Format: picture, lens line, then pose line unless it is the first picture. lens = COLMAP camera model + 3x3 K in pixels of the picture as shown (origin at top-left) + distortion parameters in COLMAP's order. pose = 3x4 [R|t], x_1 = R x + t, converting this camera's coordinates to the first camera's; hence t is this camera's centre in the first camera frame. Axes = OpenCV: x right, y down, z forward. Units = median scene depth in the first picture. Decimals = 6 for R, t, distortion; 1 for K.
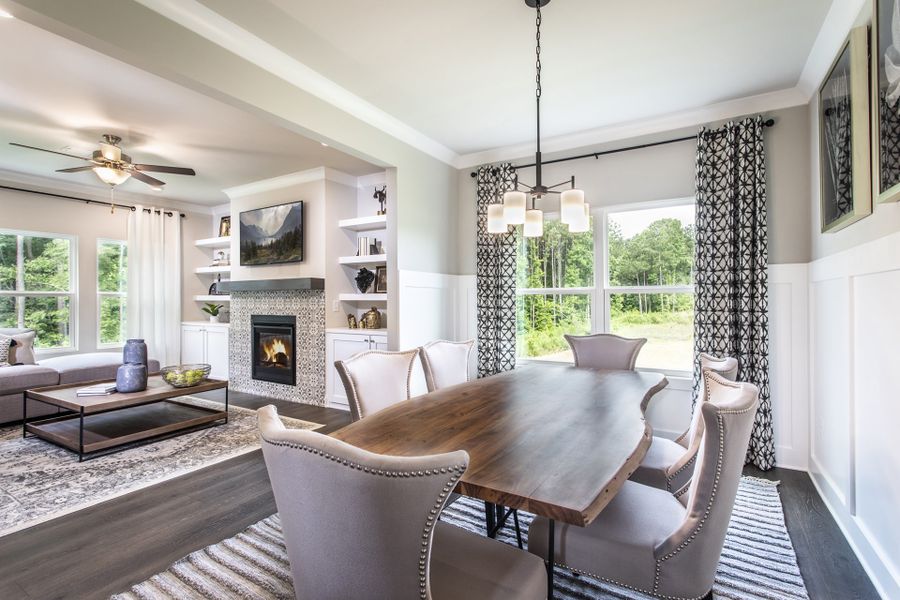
lens RADIAL K [[414.3, 0, 457.1], [0, 414.3, 298.5], [0, 0, 1]] dist [-0.000839, 0.001625]
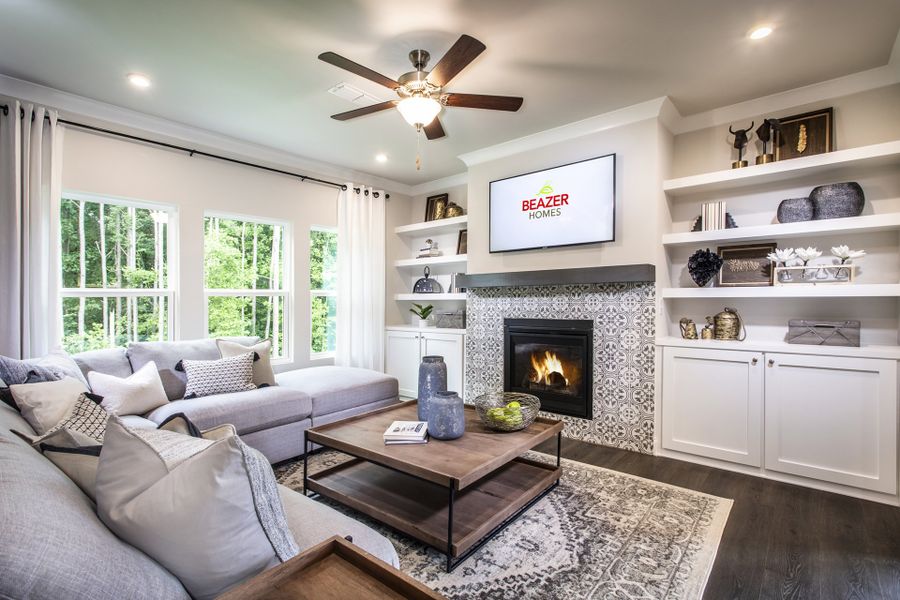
lens RADIAL K [[414.3, 0, 445.9], [0, 414.3, 298.4], [0, 0, 1]] dist [-0.000839, 0.001625]
pose [[0.985992, -0.007652, -0.166614, -0.513768], [0.008114, 0.999965, 0.002090, 0.000865], [0.166592, -0.003412, 0.986020, 0.262813]]
